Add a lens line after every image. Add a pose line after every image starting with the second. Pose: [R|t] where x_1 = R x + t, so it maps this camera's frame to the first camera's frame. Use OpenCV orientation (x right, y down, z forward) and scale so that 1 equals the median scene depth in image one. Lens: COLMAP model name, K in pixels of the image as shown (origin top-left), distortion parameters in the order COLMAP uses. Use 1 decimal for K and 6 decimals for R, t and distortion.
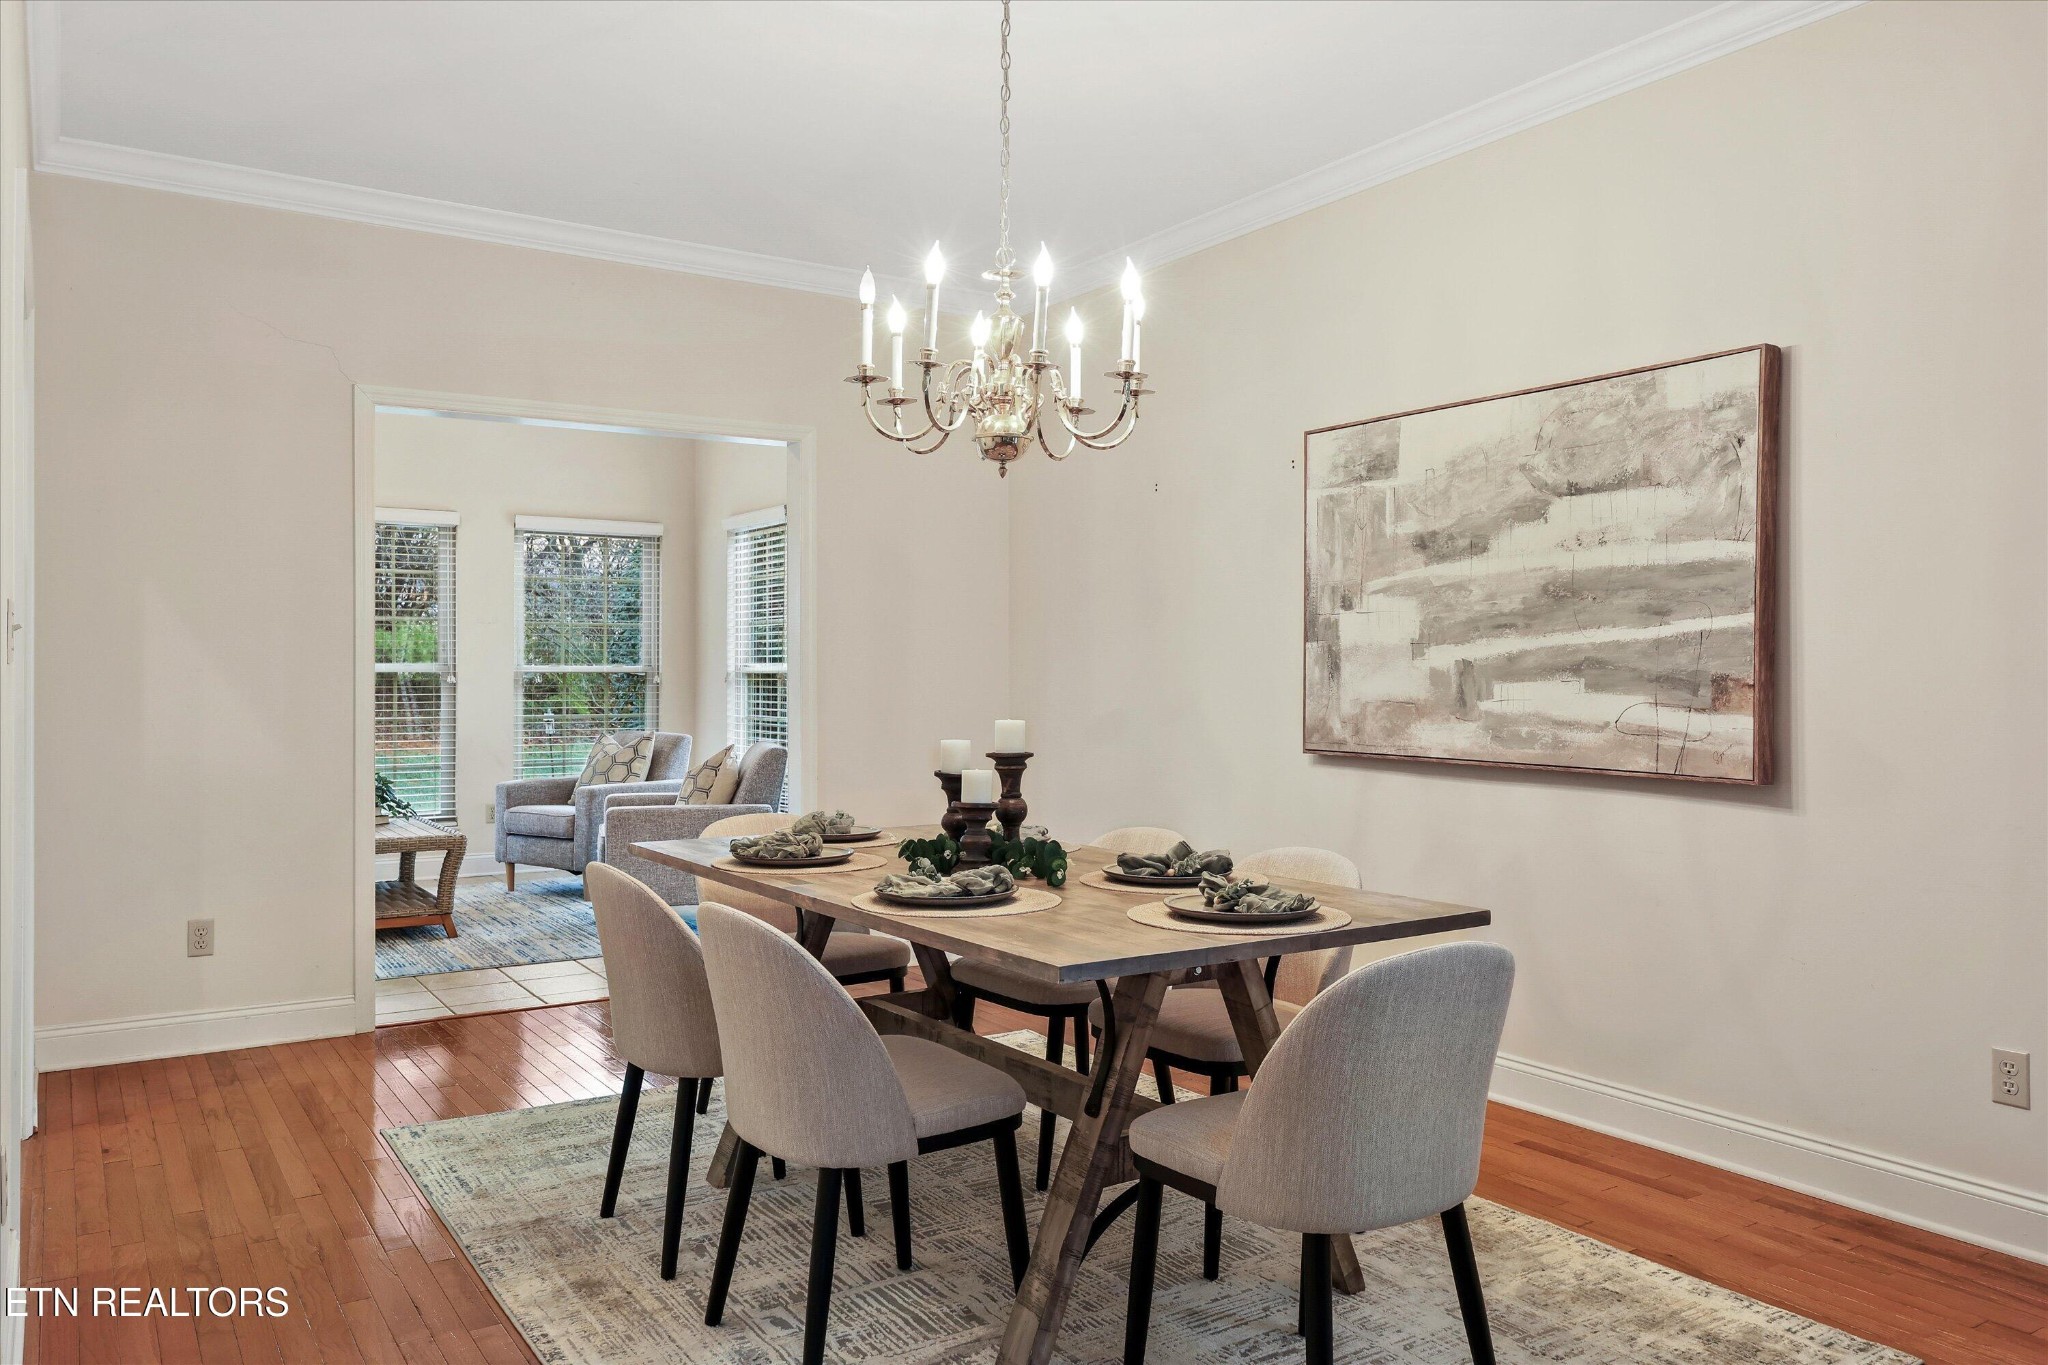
lens RADIAL K [[1559.2, 0, 1024.0], [0, 1559.2, 682.5], [0, 0, 1]] dist [0.002494, 0.001126]
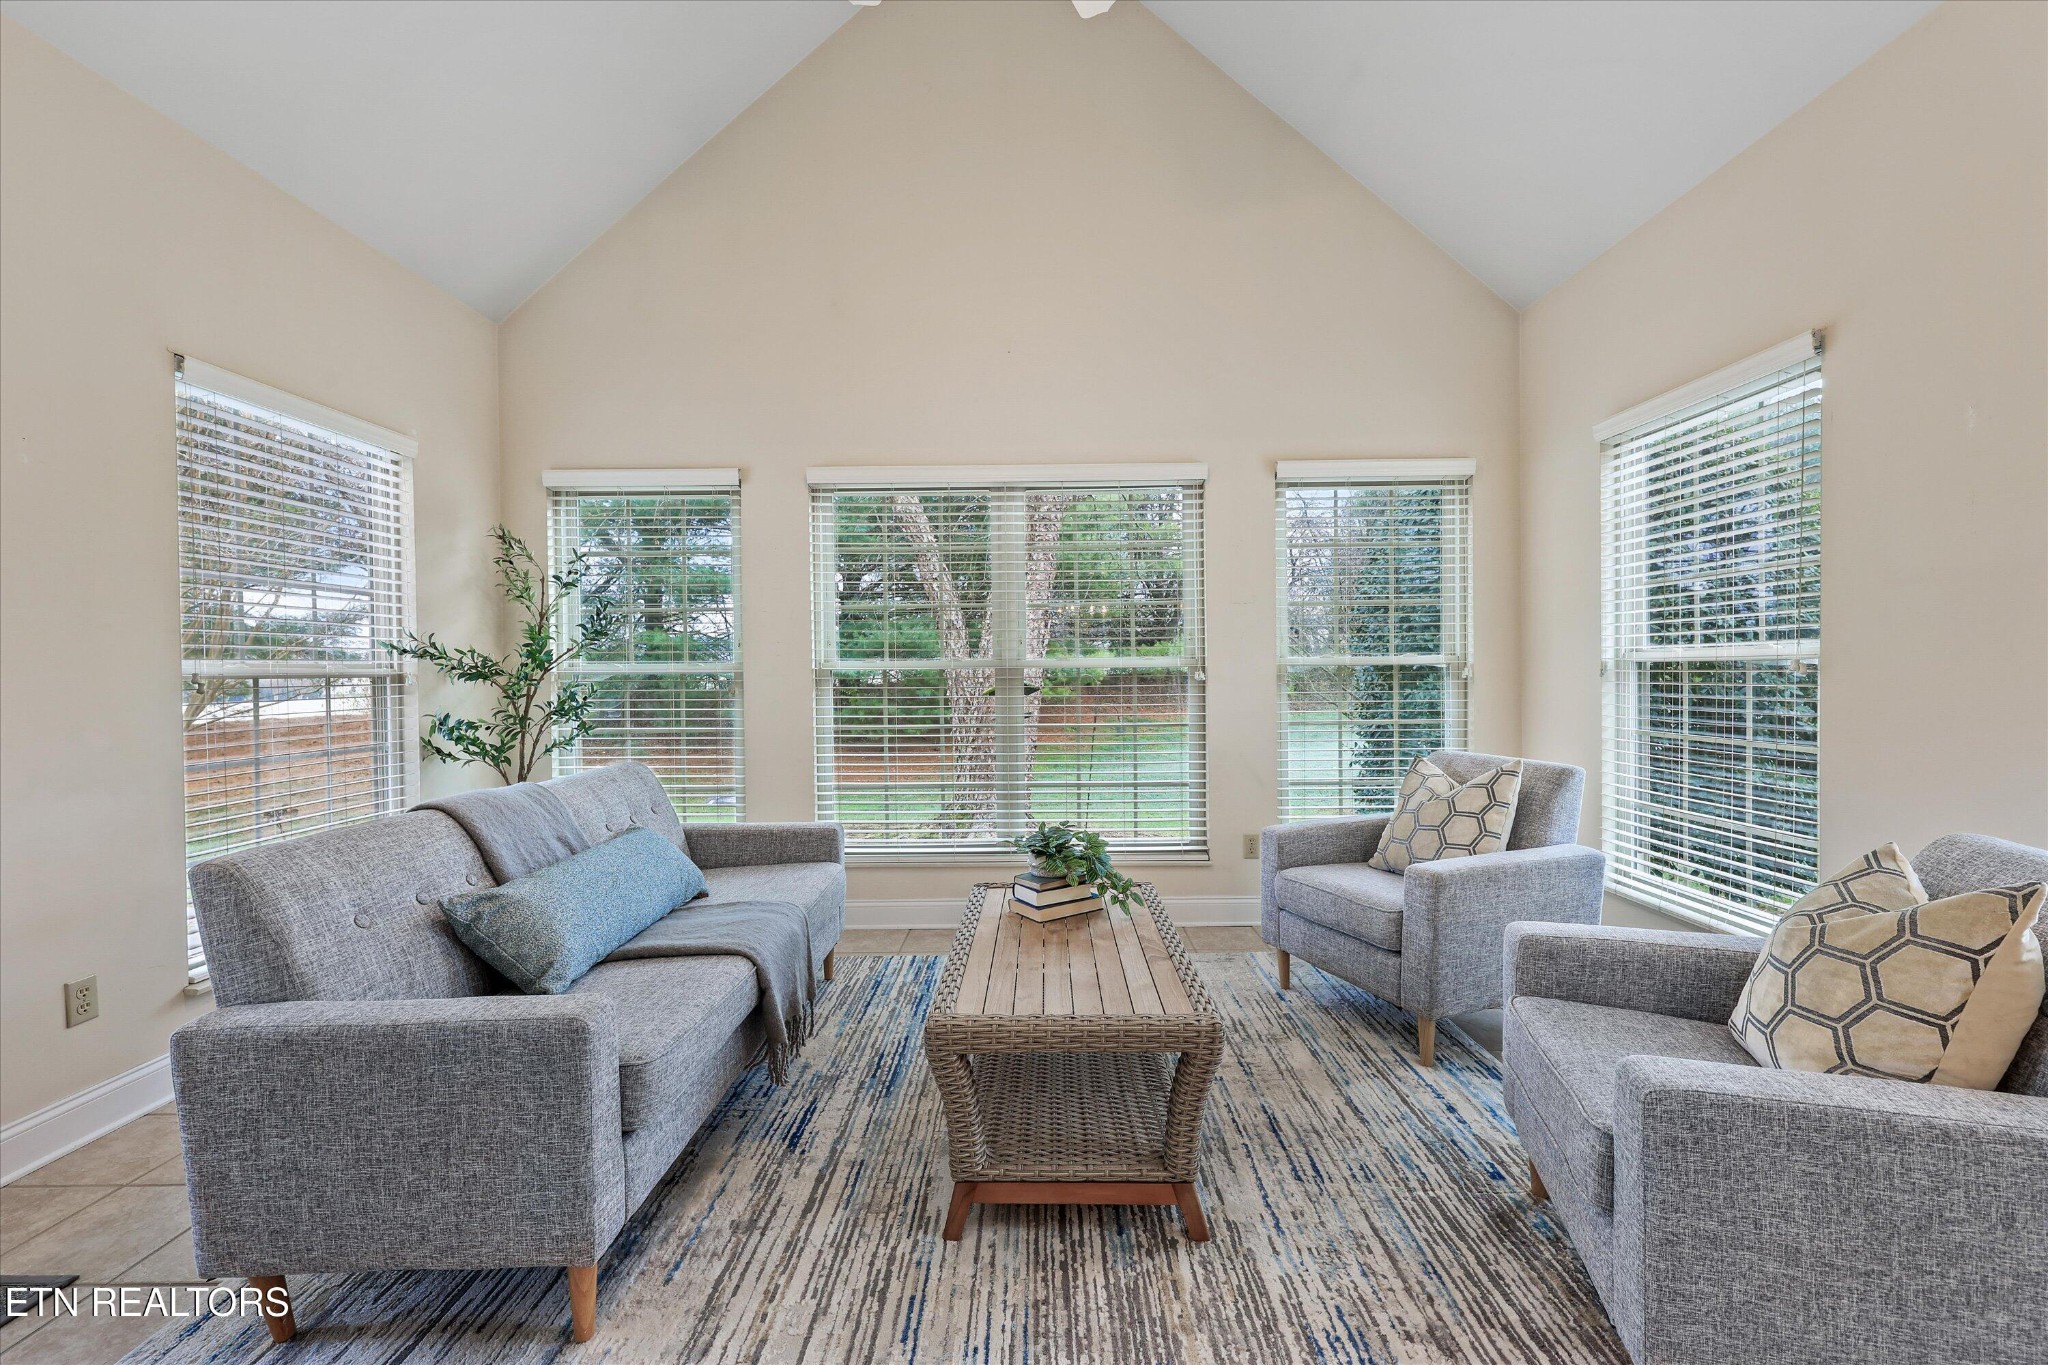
lens RADIAL K [[830.8, 0, 1034.1], [0, 830.8, 680.5], [0, 0, 1]] dist [0.000051, -0.000018]
pose [[0.847724, -0.005612, -0.530408, -0.224378], [0.011272, 0.999909, 0.007436, -0.004034], [0.530318, -0.012282, 0.847710, 0.625100]]
